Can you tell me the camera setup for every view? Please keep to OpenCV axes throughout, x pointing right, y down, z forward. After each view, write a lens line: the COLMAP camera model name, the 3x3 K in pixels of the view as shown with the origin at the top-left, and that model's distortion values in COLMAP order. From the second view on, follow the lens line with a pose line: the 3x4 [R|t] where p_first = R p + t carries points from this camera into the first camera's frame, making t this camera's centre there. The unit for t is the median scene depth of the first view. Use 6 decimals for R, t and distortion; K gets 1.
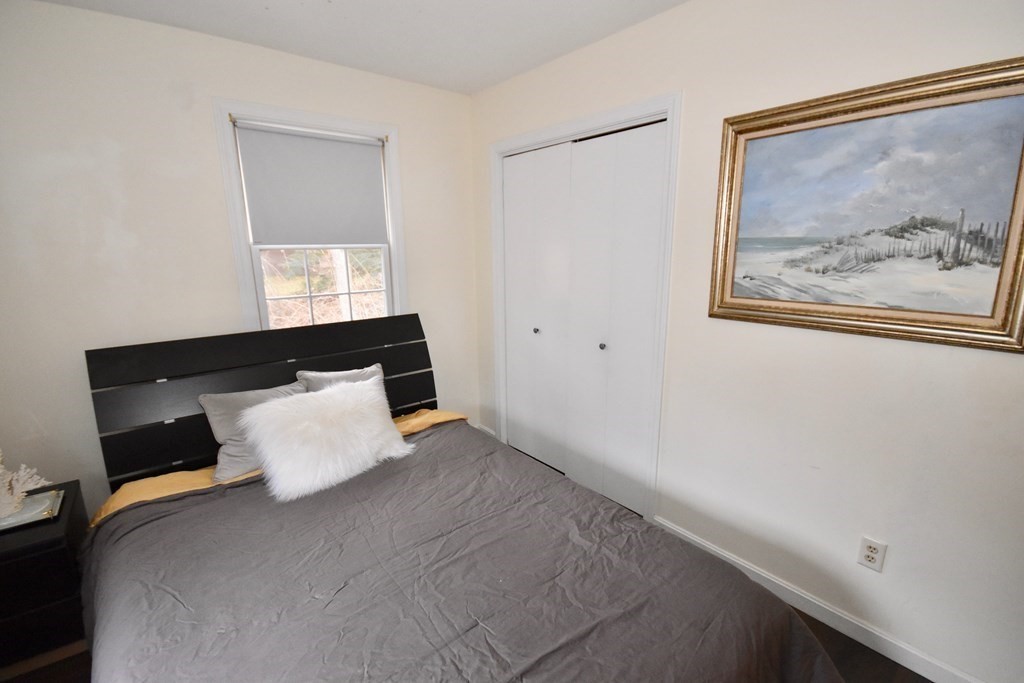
lens RADIAL K [[455.8, 0, 512.0], [0, 455.8, 341.5], [0, 0, 1]] dist [0.002638, 0.000096]
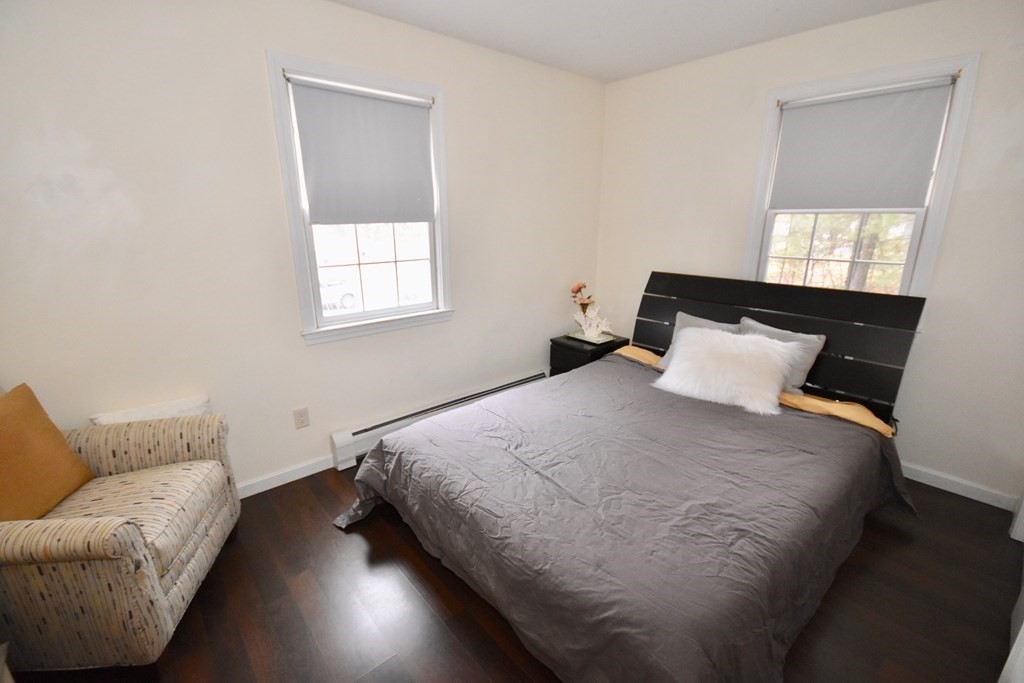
lens RADIAL K [[467.4, 0, 512.0], [0, 467.4, 341.5], [0, 0, 1]] dist [-0.000465, -0.000216]
pose [[0.027787, 0.271966, -0.961906, 0.718813], [-0.205119, 0.943352, 0.260795, -0.069853], [0.978342, 0.190059, 0.081998, 0.317938]]
